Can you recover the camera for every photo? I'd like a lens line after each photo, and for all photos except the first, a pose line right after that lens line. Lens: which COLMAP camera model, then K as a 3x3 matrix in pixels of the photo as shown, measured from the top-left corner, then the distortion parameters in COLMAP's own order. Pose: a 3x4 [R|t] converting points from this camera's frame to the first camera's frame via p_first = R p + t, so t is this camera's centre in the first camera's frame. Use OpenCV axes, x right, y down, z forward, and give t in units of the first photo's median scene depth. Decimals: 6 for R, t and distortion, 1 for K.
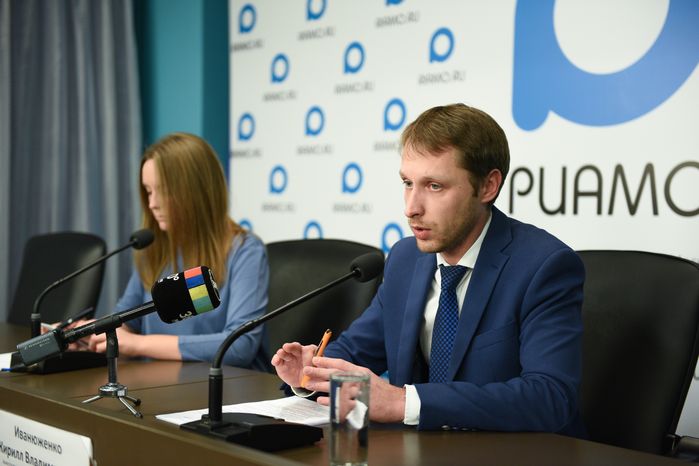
lens RADIAL K [[1105.9, 0, 343.4], [0, 1105.9, 239.8], [0, 0, 1]] dist [0.102342, 0.000000]
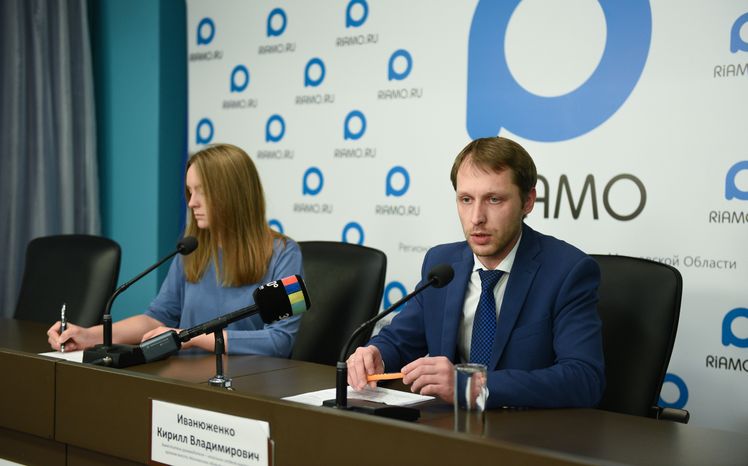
lens RADIAL K [[1064.4, 0, 377.3], [0, 1064.4, 232.5], [0, 0, 1]] dist [0.114354, 0.000000]
pose [[0.987645, -0.002883, 0.156684, -0.121003], [0.001669, 0.999968, 0.007878, -0.016624], [-0.156702, -0.007519, 0.987617, -0.074498]]
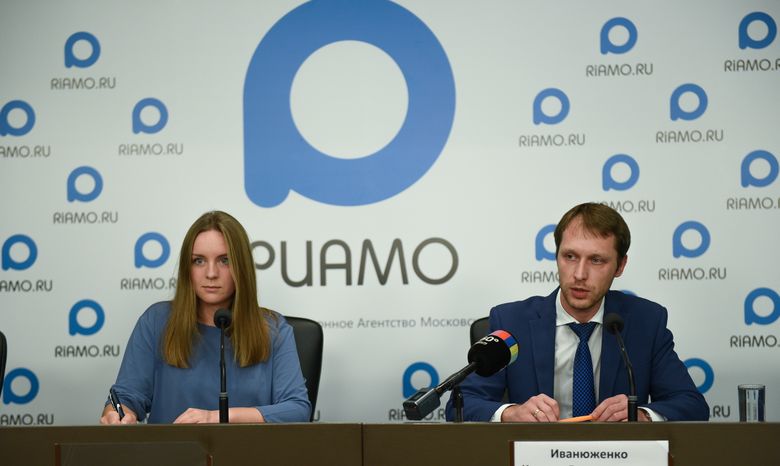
lens RADIAL K [[1438.8, 0, 384.9], [0, 1438.8, 264.8], [0, 0, 1]] dist [0.125223, 0.000000]
pose [[0.714963, -0.017405, 0.698945, -0.760944], [0.042343, 0.998933, -0.018439, -0.014885], [-0.697879, 0.042778, 0.714937, -0.051592]]
